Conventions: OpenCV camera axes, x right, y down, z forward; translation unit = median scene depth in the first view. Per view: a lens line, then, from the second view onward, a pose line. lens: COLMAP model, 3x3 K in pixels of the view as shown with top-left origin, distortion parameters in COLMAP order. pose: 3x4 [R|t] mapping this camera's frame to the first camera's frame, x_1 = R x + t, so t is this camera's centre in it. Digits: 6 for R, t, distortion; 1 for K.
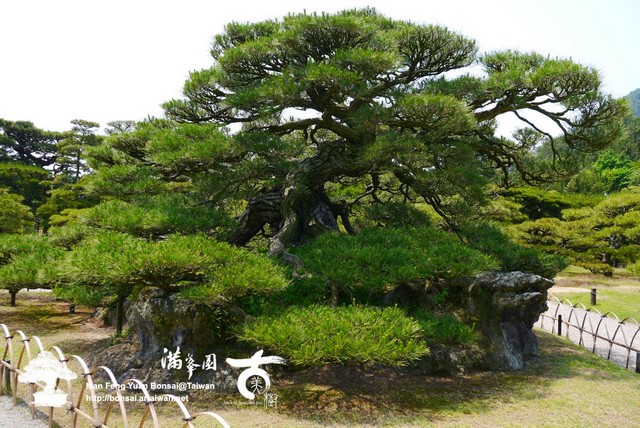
lens RADIAL K [[540.7, 0, 322.3], [0, 540.7, 212.0], [0, 0, 1]] dist [-0.064065, 0.050082]
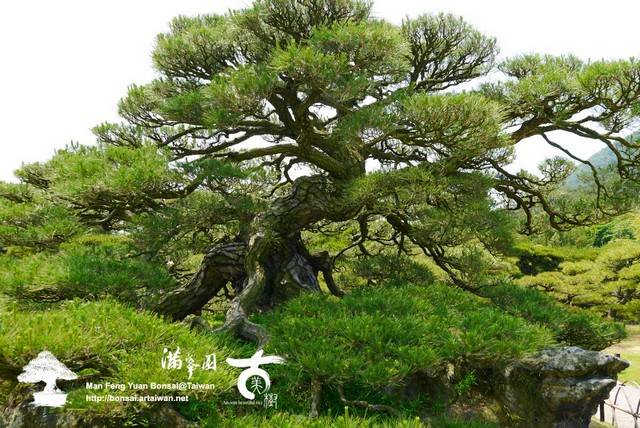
lens RADIAL K [[540.7, 0, 322.3], [0, 540.7, 212.0], [0, 0, 1]] dist [-0.064065, 0.050082]
pose [[0.999337, -0.004002, 0.036191, 0.006547], [0.007775, 0.994471, -0.104722, 0.003729], [-0.035572, 0.104934, 0.993843, 0.220687]]
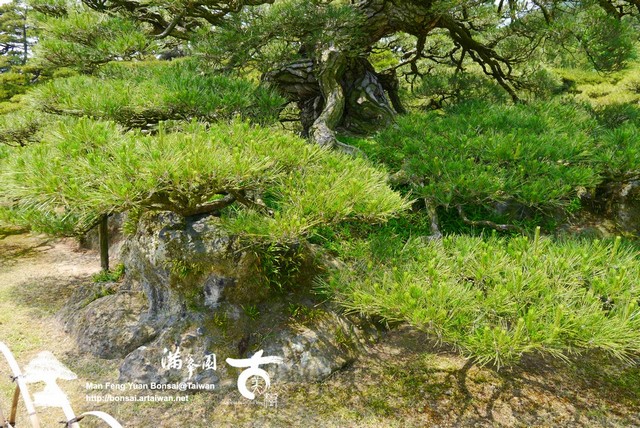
lens RADIAL K [[540.7, 0, 322.3], [0, 540.7, 212.0], [0, 0, 1]] dist [-0.064065, 0.050082]
pose [[0.998047, -0.030554, 0.054481, -0.112731], [0.018181, 0.976534, 0.214596, 0.010886], [-0.059759, -0.213186, 0.975182, 0.267783]]
